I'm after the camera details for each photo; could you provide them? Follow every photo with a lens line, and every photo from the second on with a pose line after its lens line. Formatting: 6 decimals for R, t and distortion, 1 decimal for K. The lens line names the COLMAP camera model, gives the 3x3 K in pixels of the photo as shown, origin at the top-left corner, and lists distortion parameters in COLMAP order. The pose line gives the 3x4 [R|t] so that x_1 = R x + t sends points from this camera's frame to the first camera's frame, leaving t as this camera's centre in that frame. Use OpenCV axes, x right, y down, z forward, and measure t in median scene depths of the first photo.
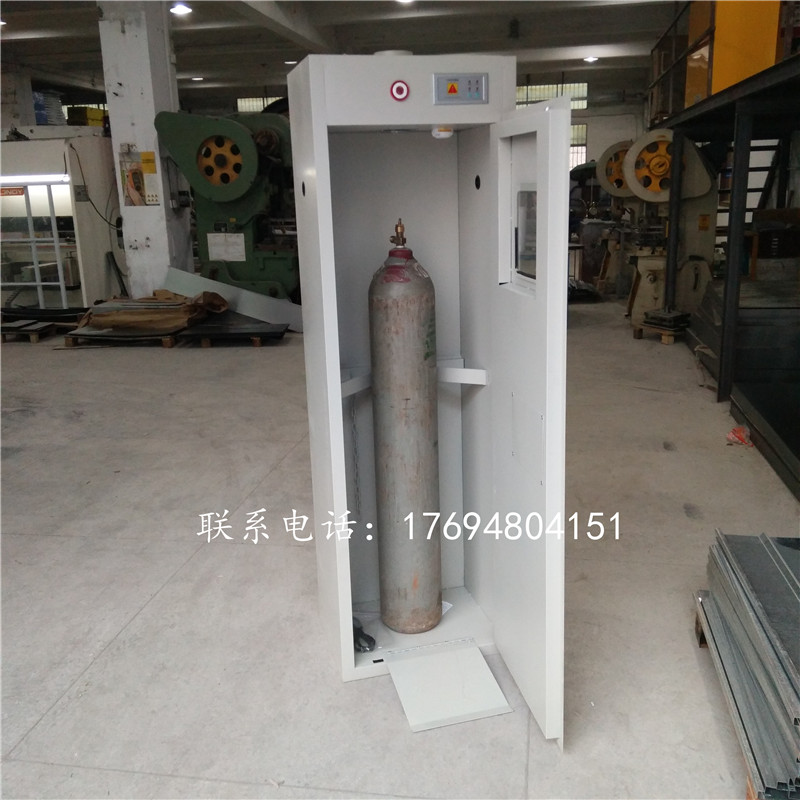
lens RADIAL K [[850.2, 0, 398.3], [0, 850.2, 376.2], [0, 0, 1]] dist [0.096056, -0.165448]
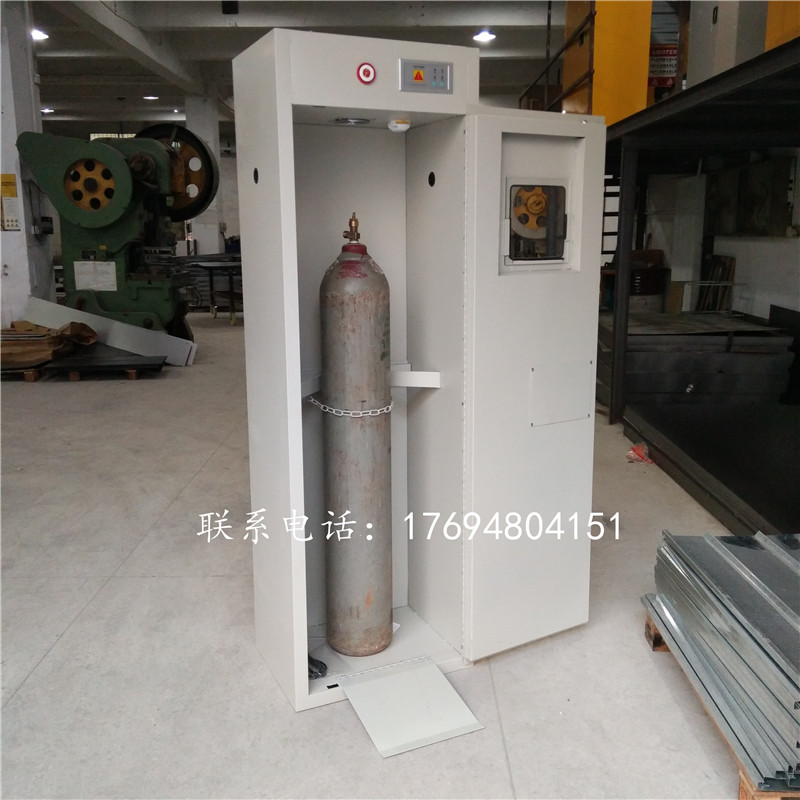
lens RADIAL K [[850.2, 0, 398.3], [0, 850.2, 376.2], [0, 0, 1]] dist [0.096056, -0.165448]
pose [[0.984859, -0.005276, 0.173276, -0.098196], [0.015168, 0.998326, -0.055816, 0.044597], [-0.172692, 0.057599, 0.983290, 0.051825]]
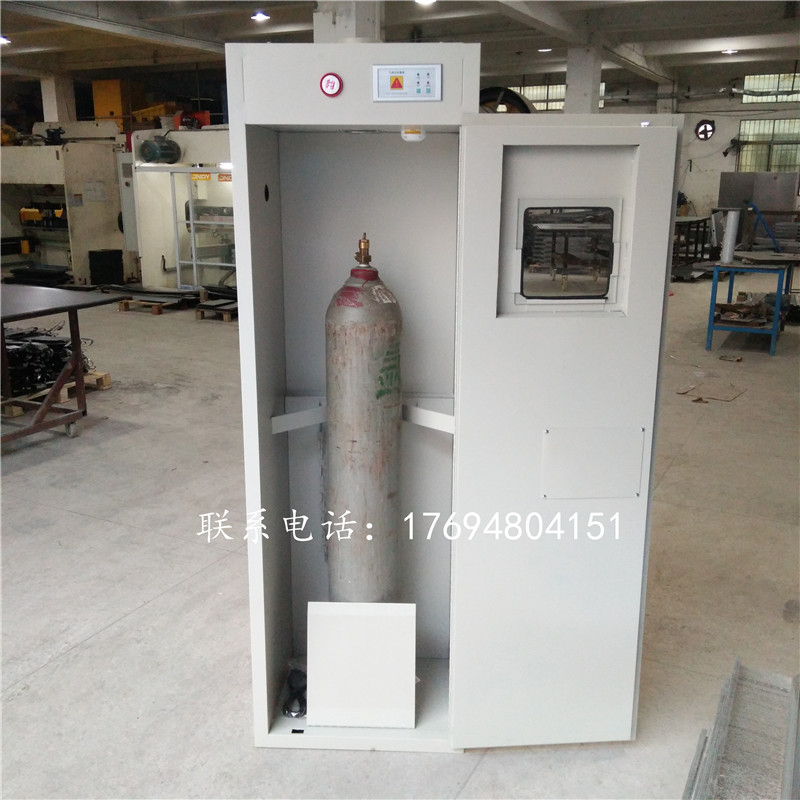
lens RADIAL K [[850.2, 0, 398.3], [0, 850.2, 376.2], [0, 0, 1]] dist [0.096056, -0.165448]
pose [[0.950992, 0.102917, -0.291586, 0.255402], [-0.099746, 0.994679, 0.025762, -0.056086], [0.292686, 0.004585, 0.956198, 0.157586]]
